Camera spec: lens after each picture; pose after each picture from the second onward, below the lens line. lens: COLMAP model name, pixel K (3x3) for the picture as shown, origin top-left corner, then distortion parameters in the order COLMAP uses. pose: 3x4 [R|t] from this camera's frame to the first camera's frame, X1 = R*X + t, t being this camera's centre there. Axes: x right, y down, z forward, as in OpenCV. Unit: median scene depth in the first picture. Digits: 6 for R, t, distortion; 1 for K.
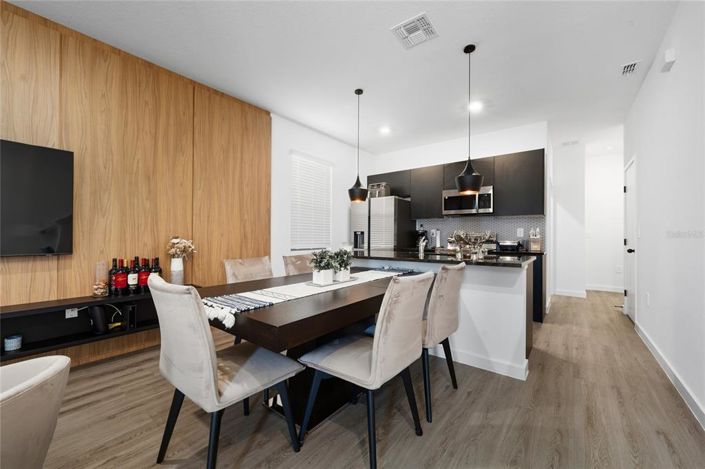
lens RADIAL K [[280.6, 0, 349.8], [0, 280.6, 236.2], [0, 0, 1]] dist [0.000923, 0.000288]
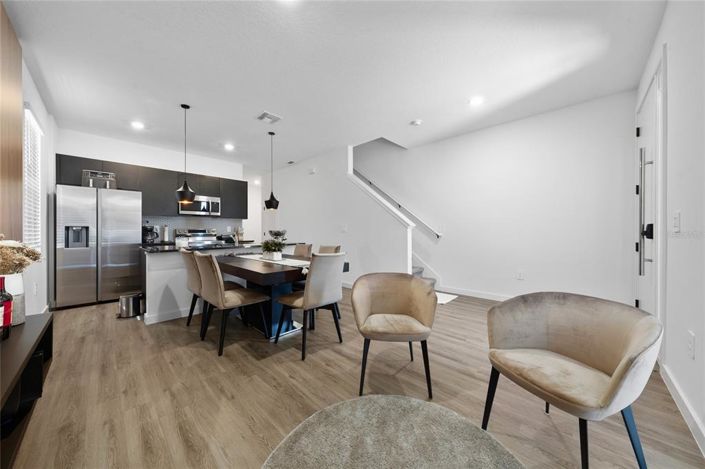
lens RADIAL K [[243.4, 0, 351.3], [0, 243.4, 230.9], [0, 0, 1]] dist [0.001722, 0.000300]
pose [[0.105971, -0.003411, 0.994363, -0.709439], [0.002714, 0.999991, 0.003141, -0.005000], [-0.994366, 0.002365, 0.105979, 0.174031]]
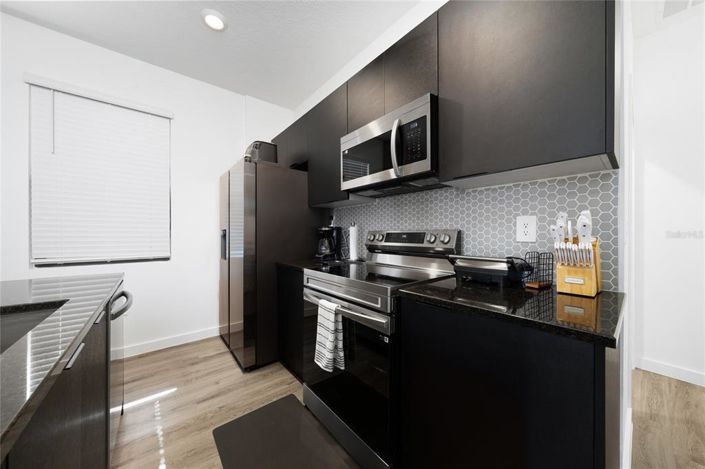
lens RADIAL K [[243.4, 0, 353.1], [0, 243.4, 233.3], [0, 0, 1]] dist [0.001722, 0.000300]
pose [[0.977188, -0.006322, -0.212280, 0.484299], [0.005369, 0.999973, -0.005069, -0.007737], [0.212306, 0.003814, 0.977196, 0.697890]]
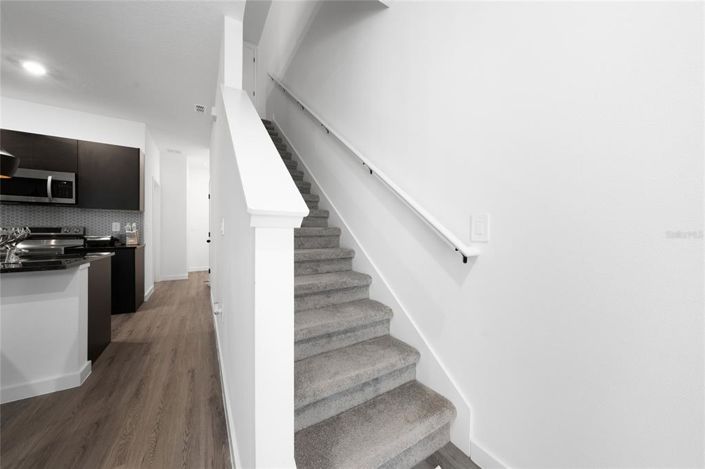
lens RADIAL K [[243.4, 0, 351.5], [0, 243.4, 232.5], [0, 0, 1]] dist [0.001722, 0.000300]
pose [[0.346410, -0.012141, 0.938005, 0.091946], [-0.009020, 0.999827, 0.016272, -0.014849], [-0.938040, -0.014097, 0.346241, -0.077699]]
